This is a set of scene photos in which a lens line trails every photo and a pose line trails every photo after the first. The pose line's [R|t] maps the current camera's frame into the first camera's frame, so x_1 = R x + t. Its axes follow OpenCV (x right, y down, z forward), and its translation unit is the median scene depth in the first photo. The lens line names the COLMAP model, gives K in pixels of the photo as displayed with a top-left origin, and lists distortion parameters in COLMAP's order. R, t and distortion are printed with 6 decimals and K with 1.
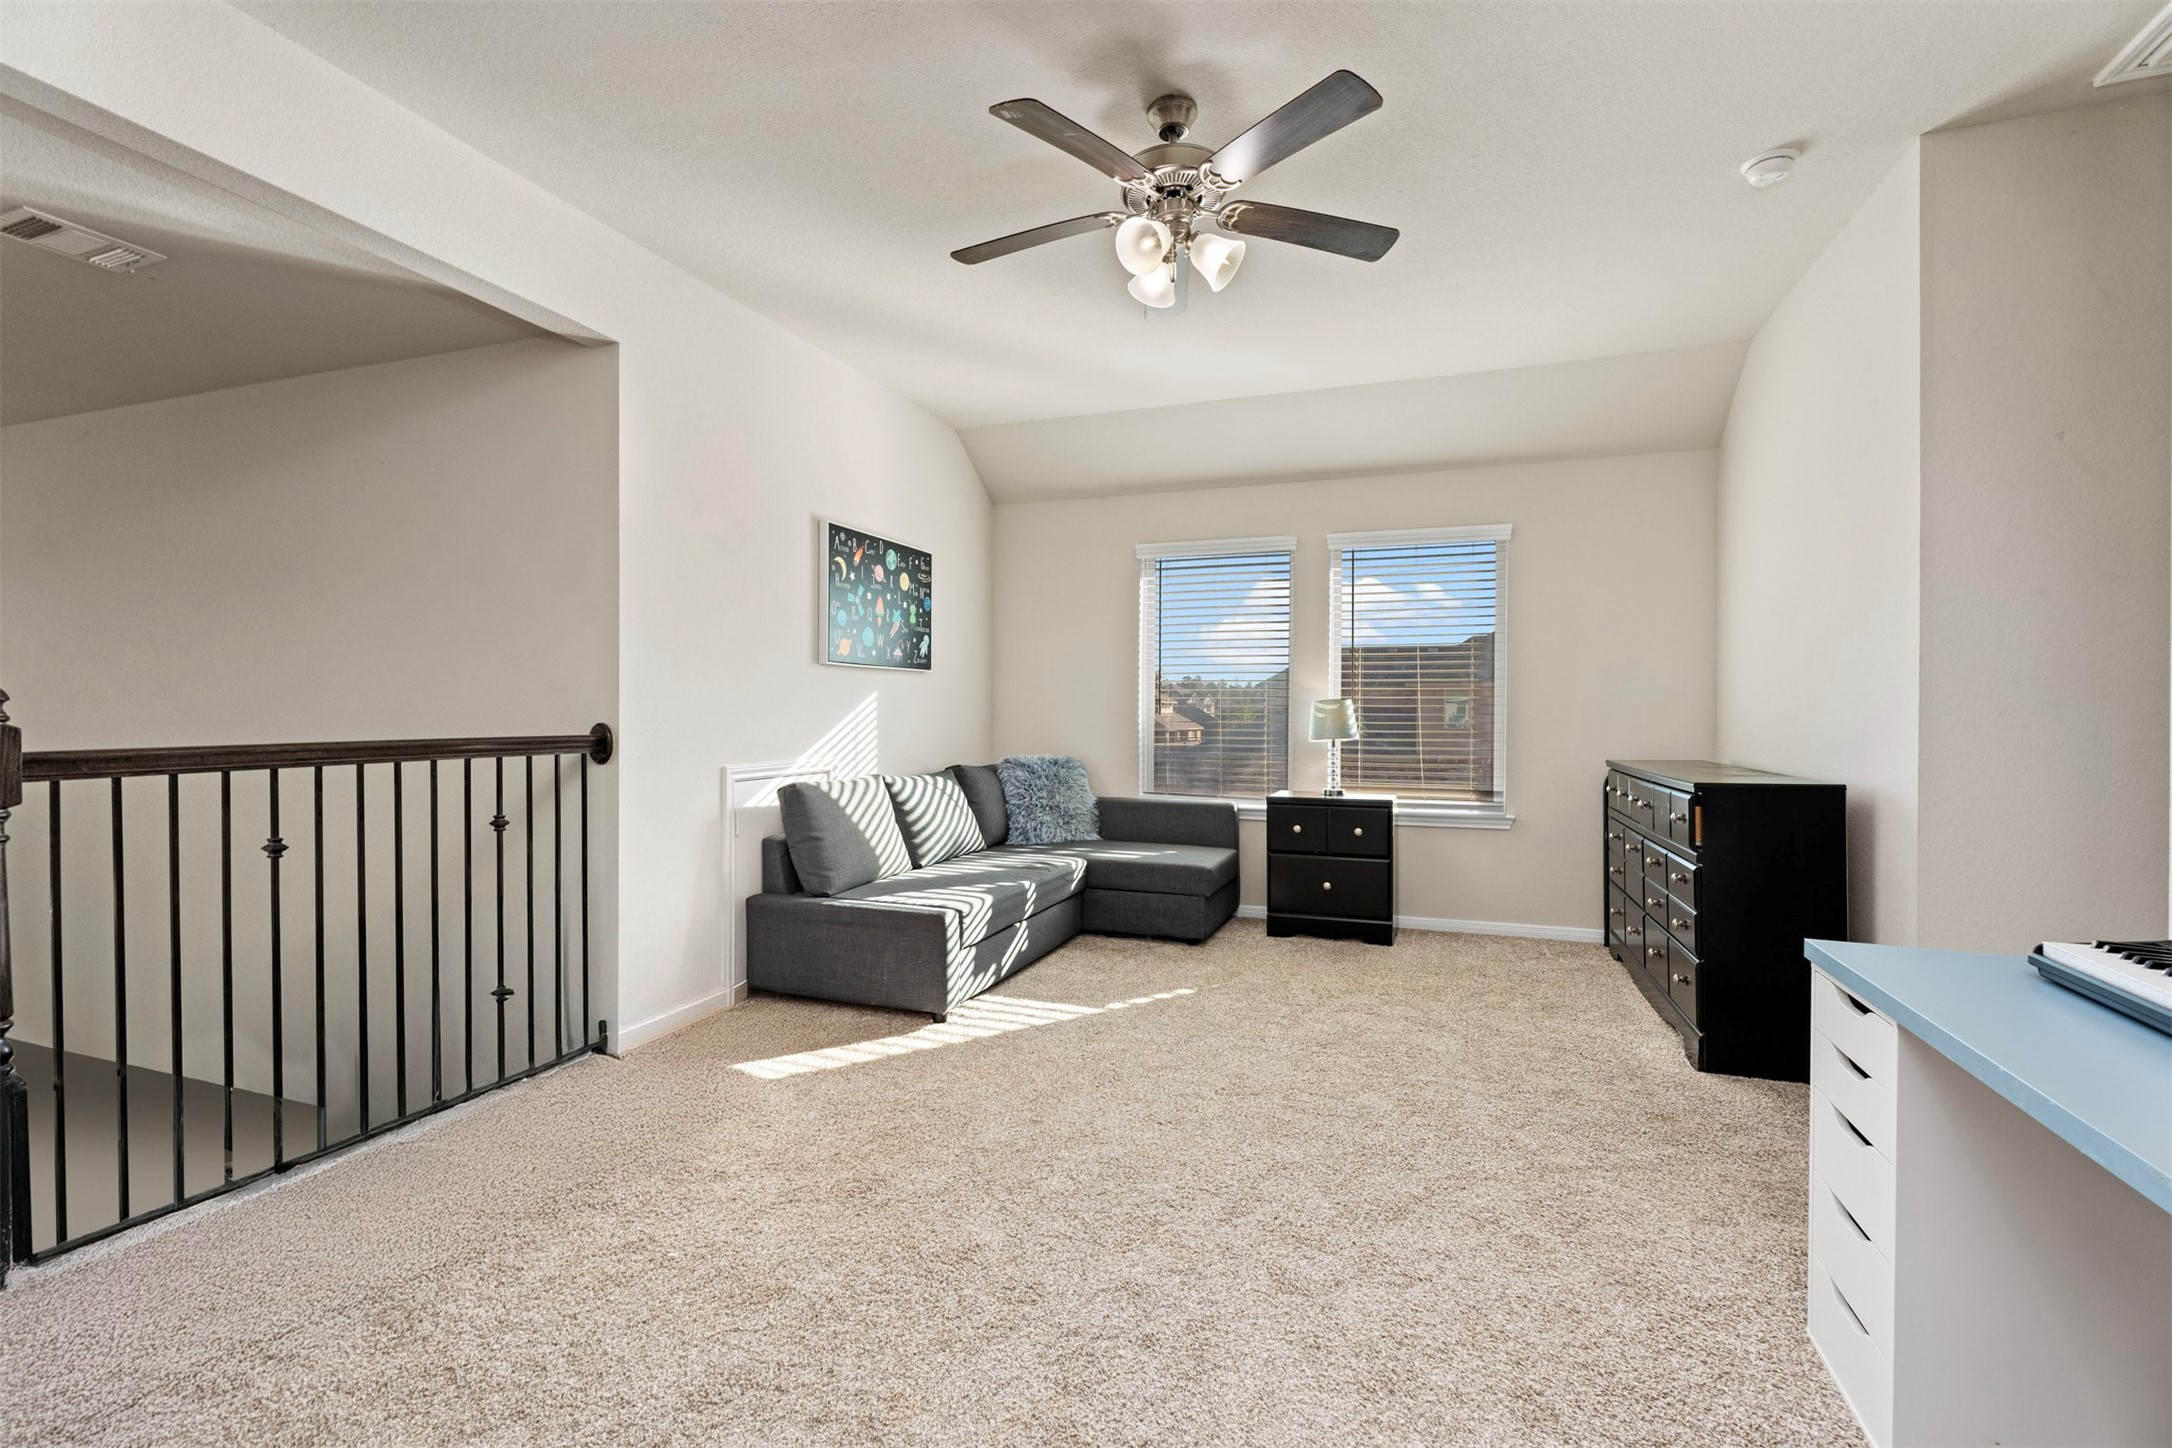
lens RADIAL K [[984.2, 0, 1079.5], [0, 984.2, 705.5], [0, 0, 1]] dist [0.000144, -0.000241]
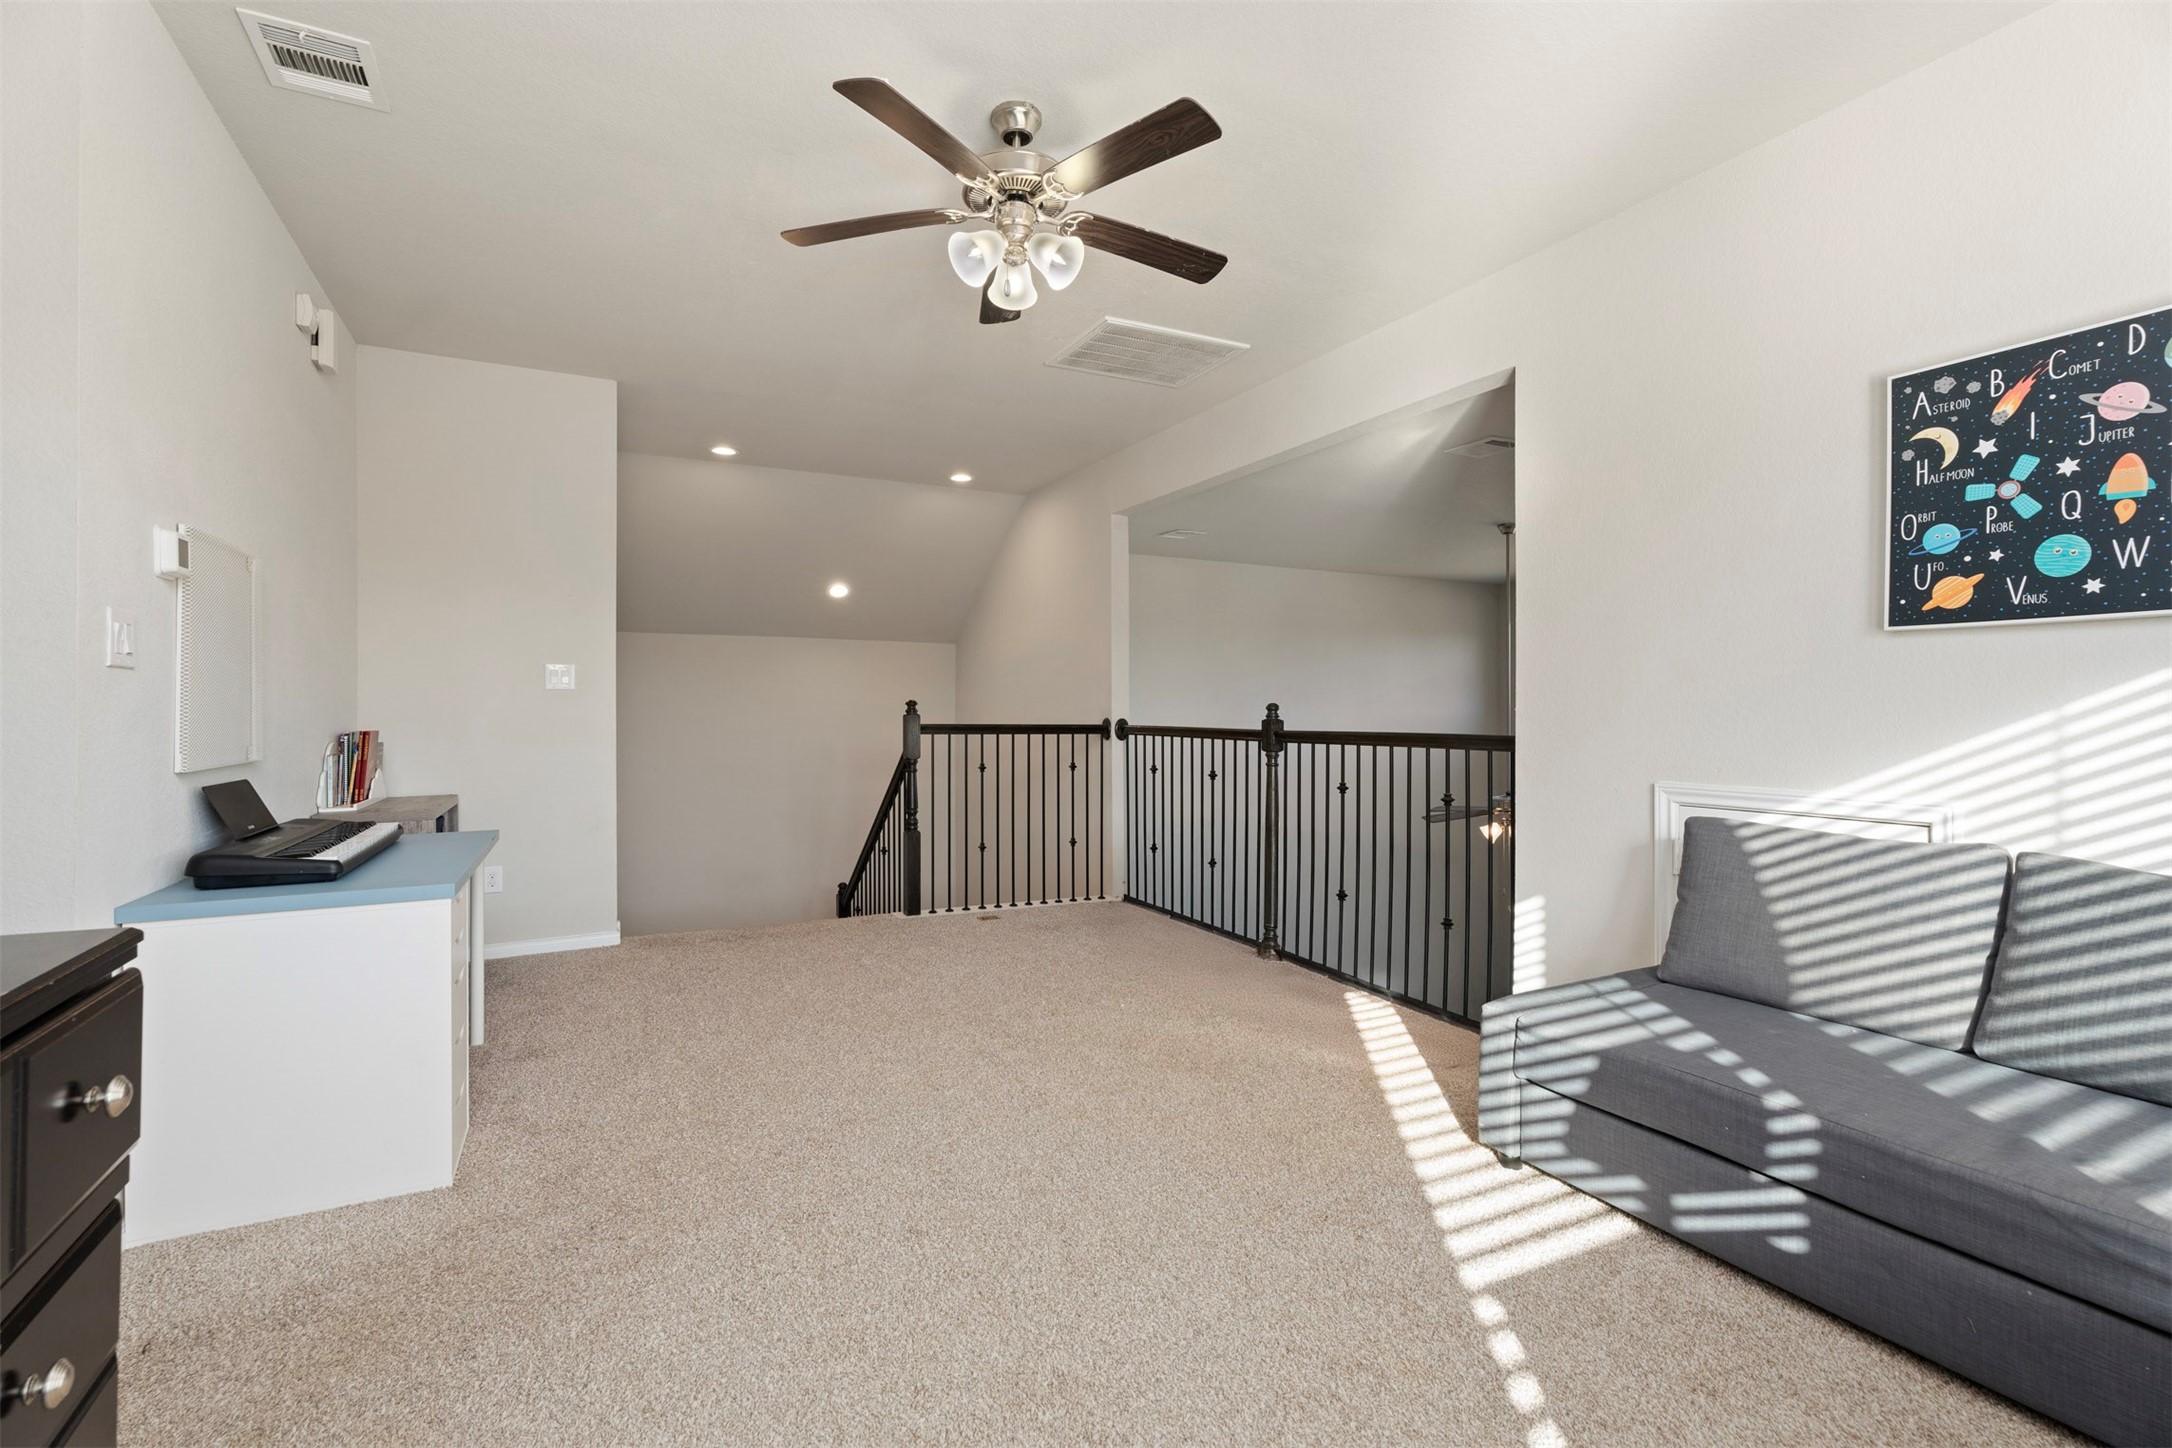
lens RADIAL K [[984.2, 0, 1079.5], [0, 984.2, 705.5], [0, 0, 1]] dist [0.000144, -0.000241]
pose [[-0.683102, 0.000624, -0.730323, 0.468073], [0.010132, 0.999911, -0.008623, 0.000739], [0.730253, -0.013290, -0.683048, 1.027112]]
